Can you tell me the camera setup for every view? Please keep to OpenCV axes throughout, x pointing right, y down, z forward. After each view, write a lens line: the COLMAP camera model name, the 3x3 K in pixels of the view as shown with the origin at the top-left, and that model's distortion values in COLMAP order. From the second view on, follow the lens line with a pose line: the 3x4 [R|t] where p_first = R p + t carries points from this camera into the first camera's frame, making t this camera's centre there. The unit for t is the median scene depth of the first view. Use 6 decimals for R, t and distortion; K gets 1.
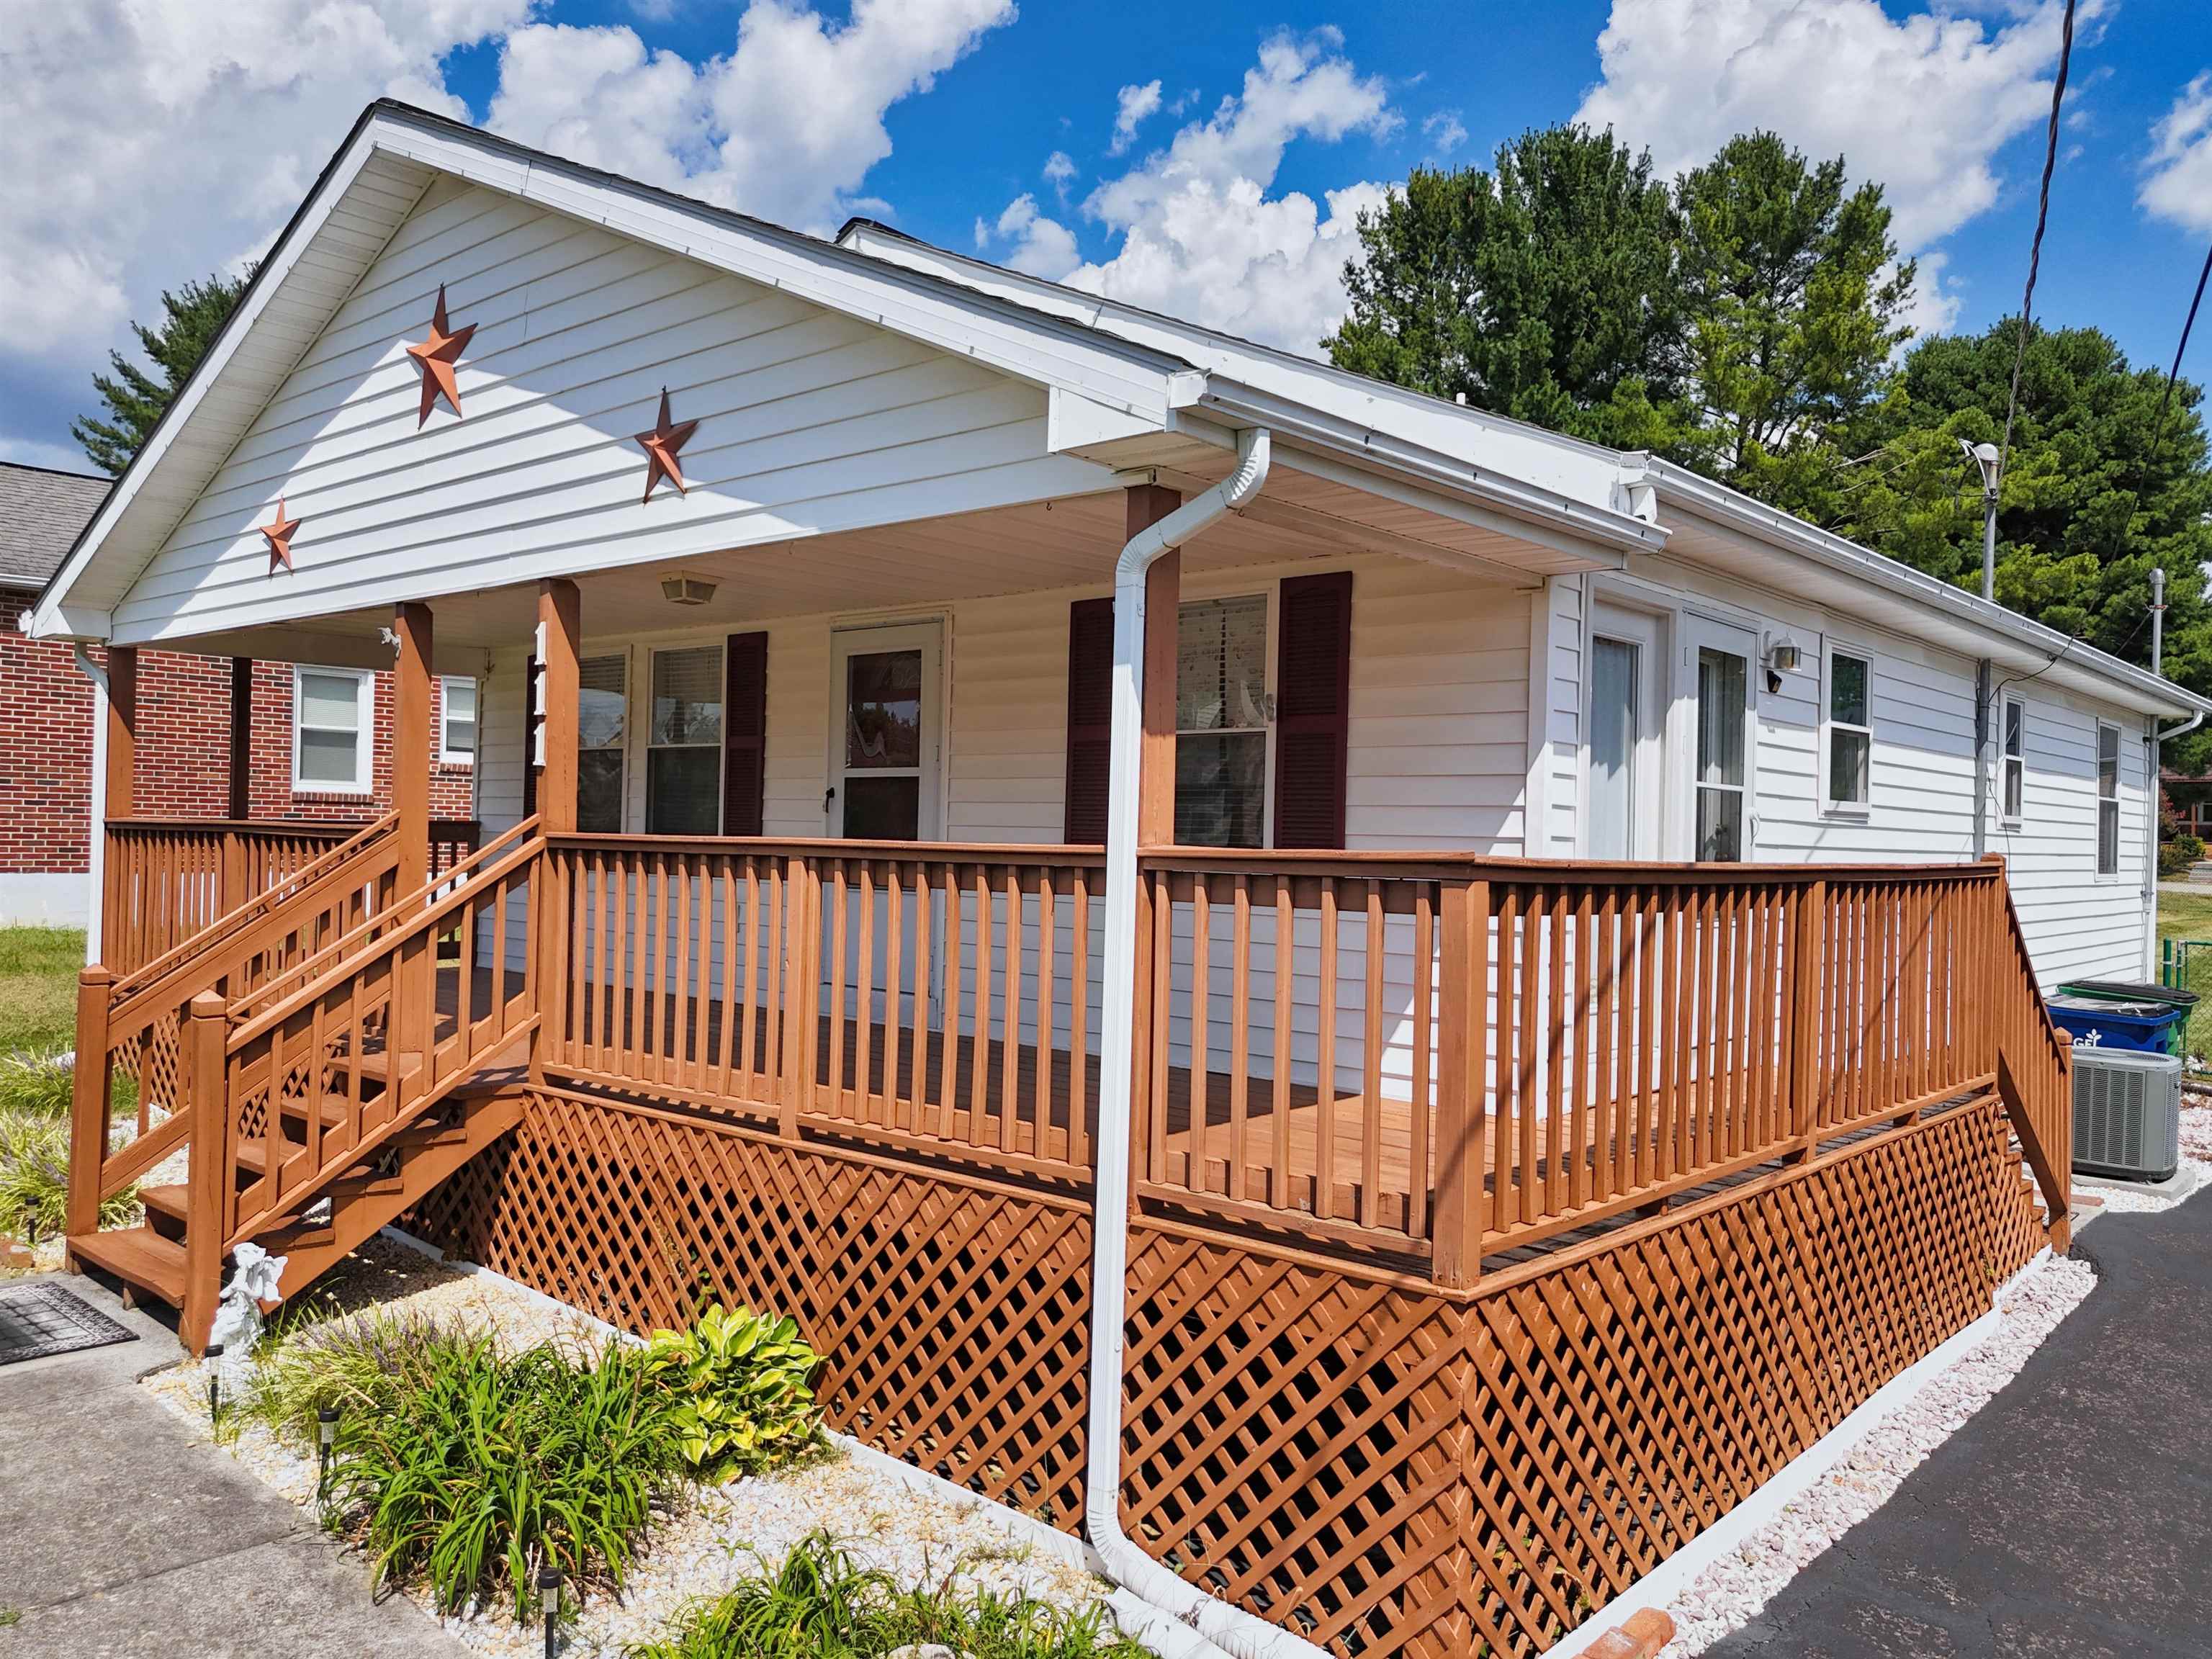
lens RADIAL K [[1644.0, 0, 1141.6], [0, 1644.0, 826.6], [0, 0, 1]] dist [0.058851, -0.047187]
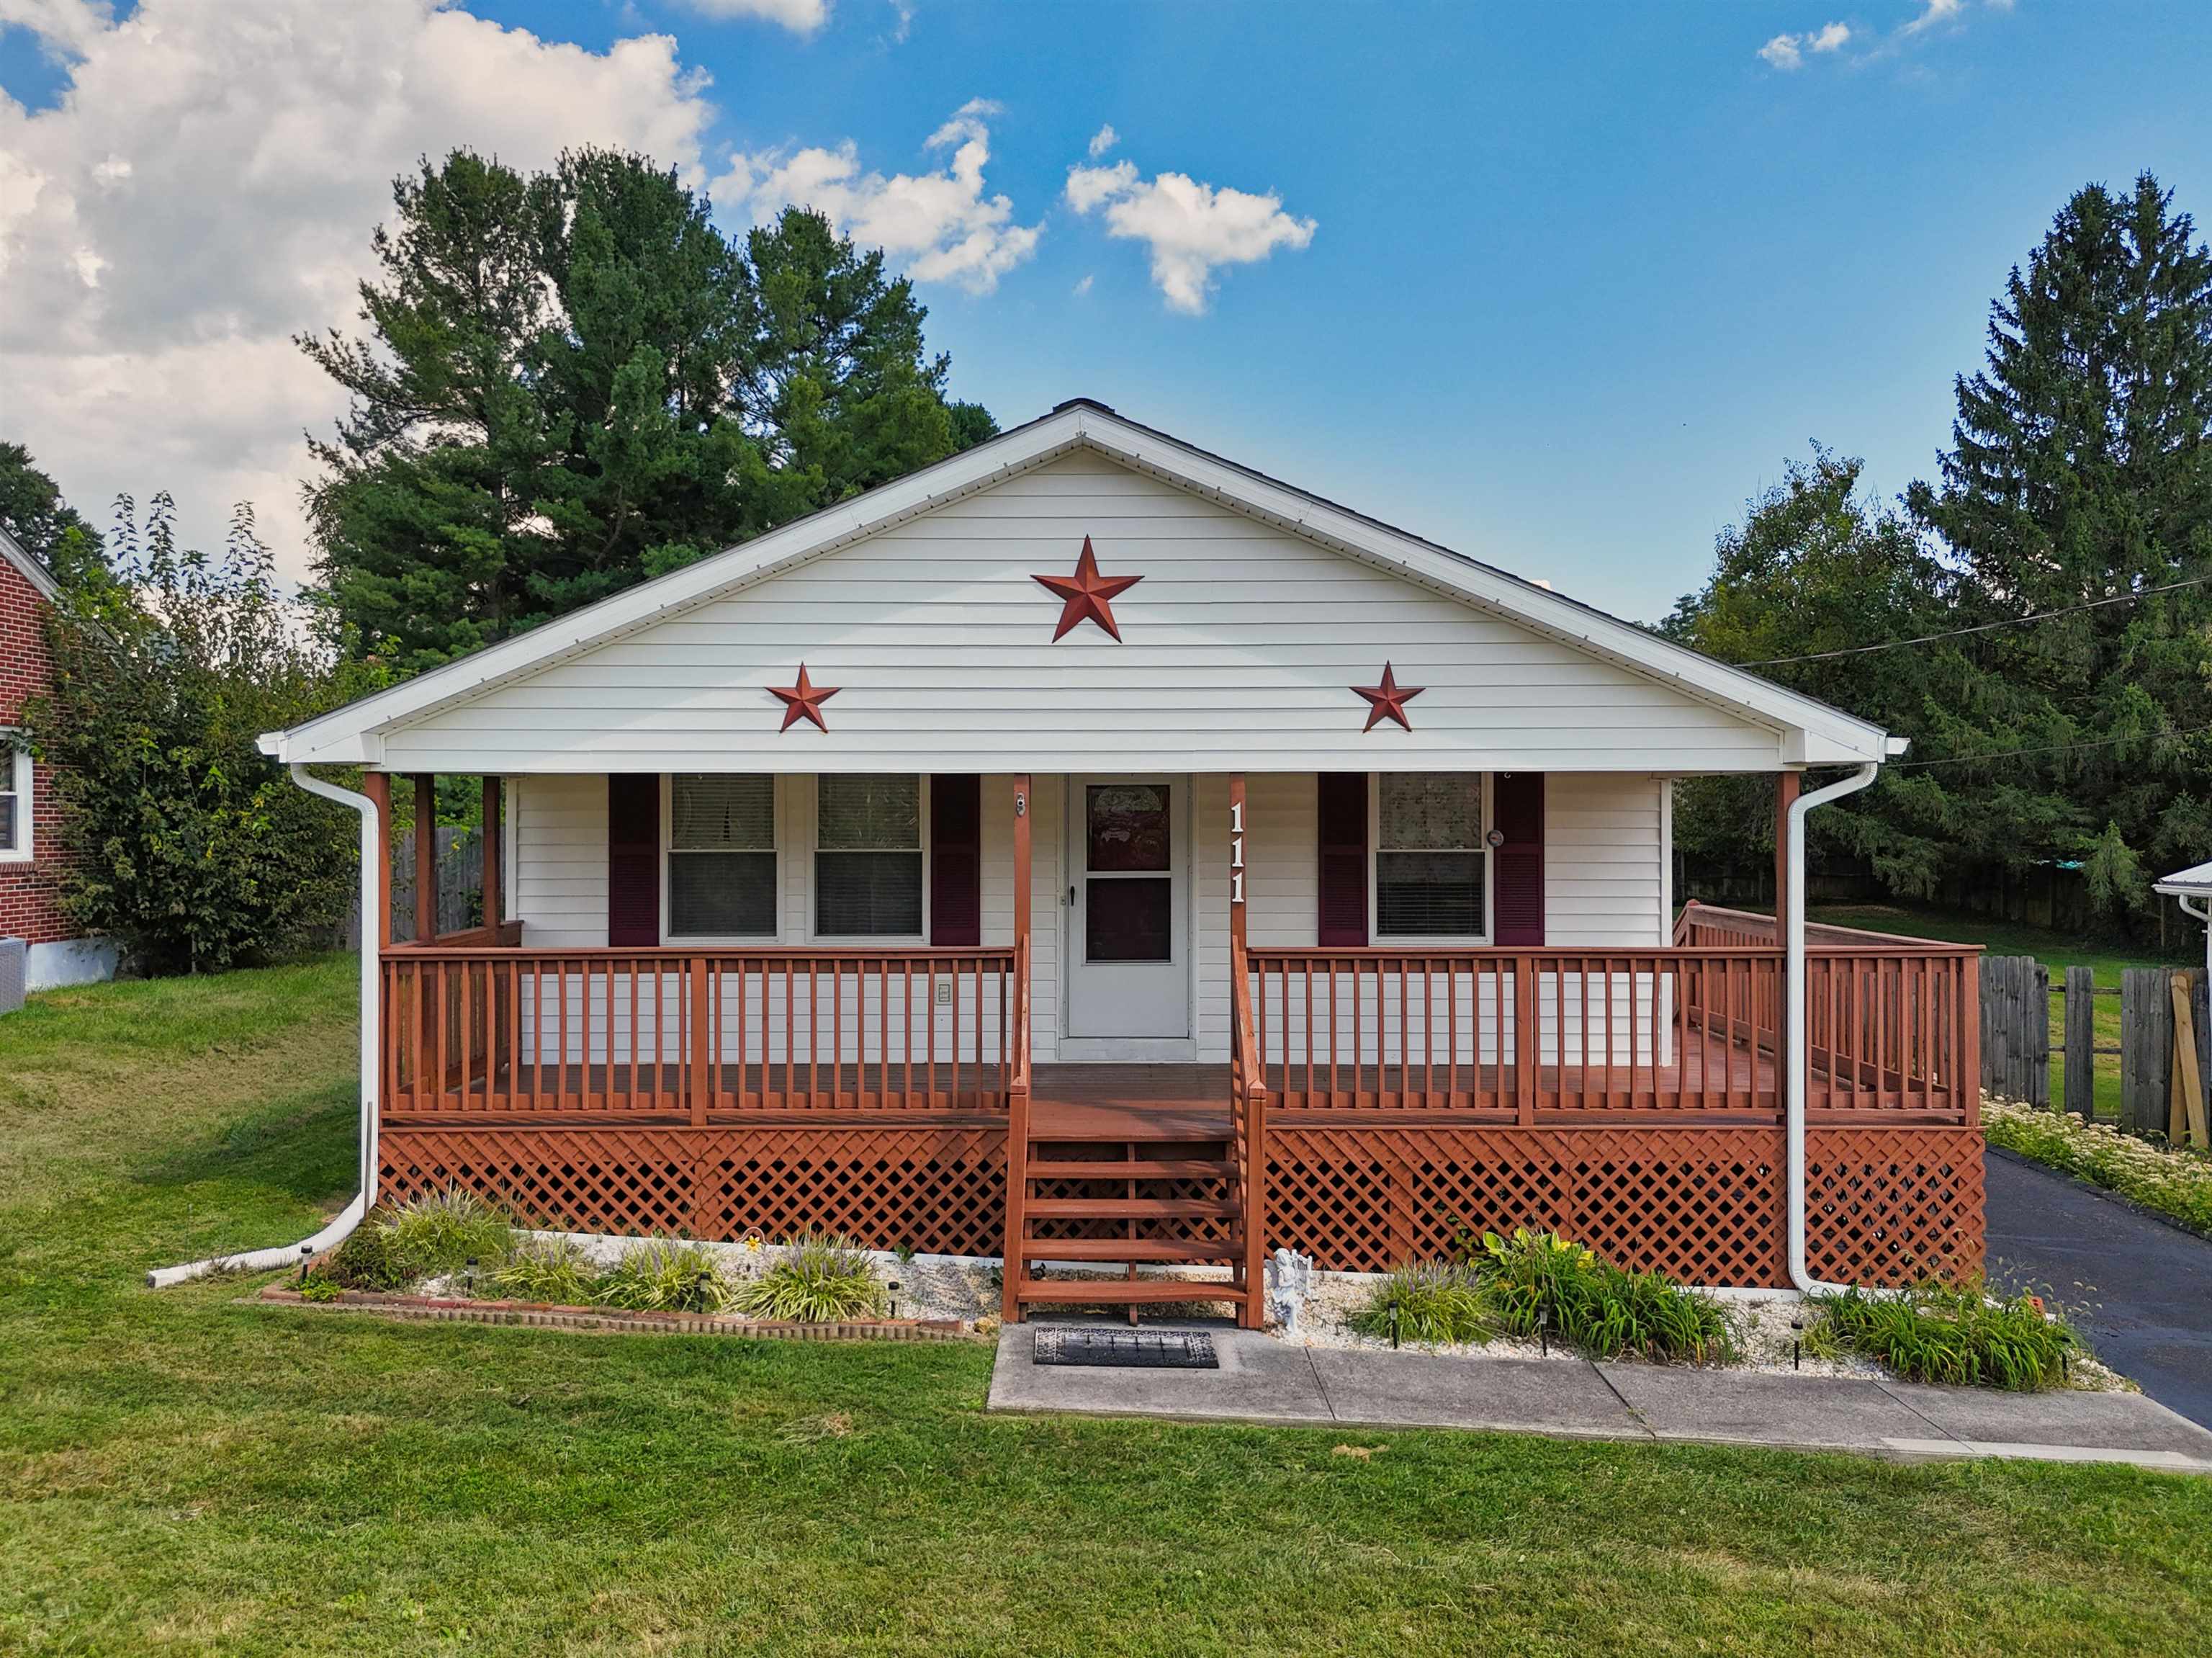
lens RADIAL K [[1644.3, 0, 1116.4], [0, 1644.3, 865.9], [0, 0, 1]] dist [0.058851, -0.047187]
pose [[0.755954, -0.044222, 0.653129, -1.197336], [0.015312, 0.998637, 0.049892, -0.124234], [-0.654446, -0.027715, 0.755601, 0.000420]]
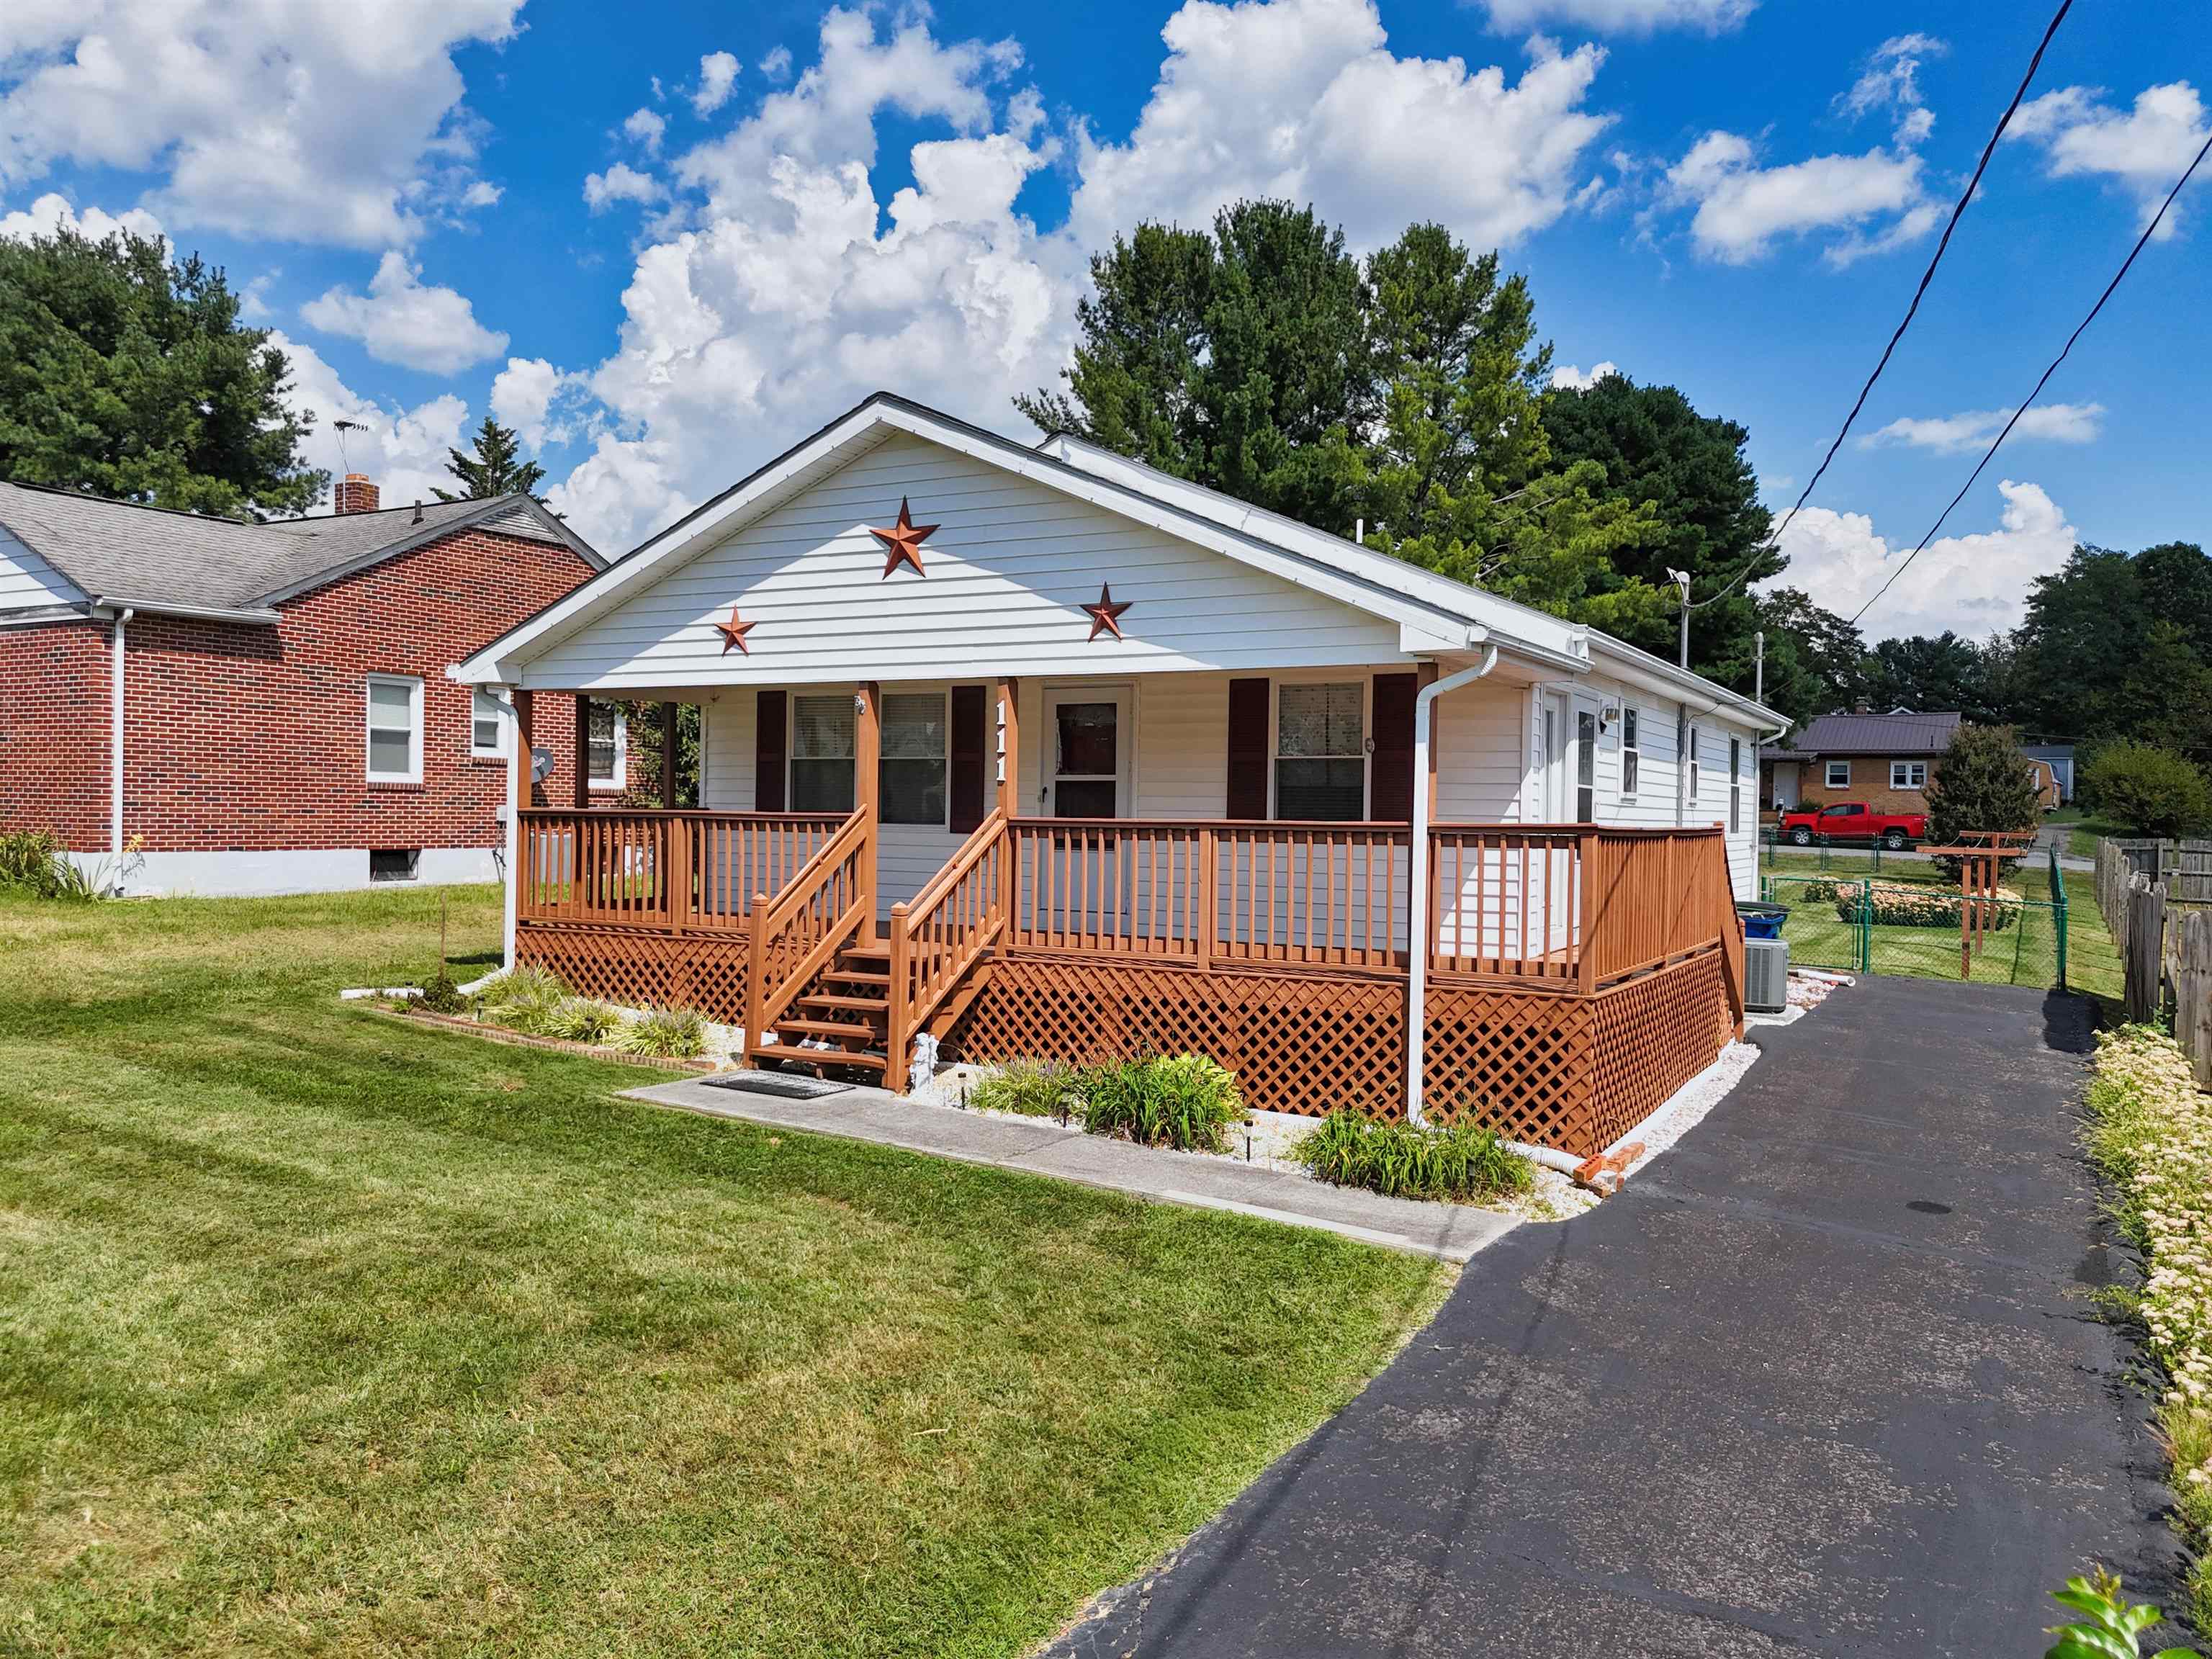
lens RADIAL K [[1644.0, 0, 1137.0], [0, 1644.0, 825.0], [0, 0, 1]] dist [0.058851, -0.047187]
pose [[0.975857, -0.009057, 0.218224, -0.533457], [0.005571, 0.999847, 0.016583, -0.014562], [-0.218341, -0.014967, 0.975758, -0.677690]]
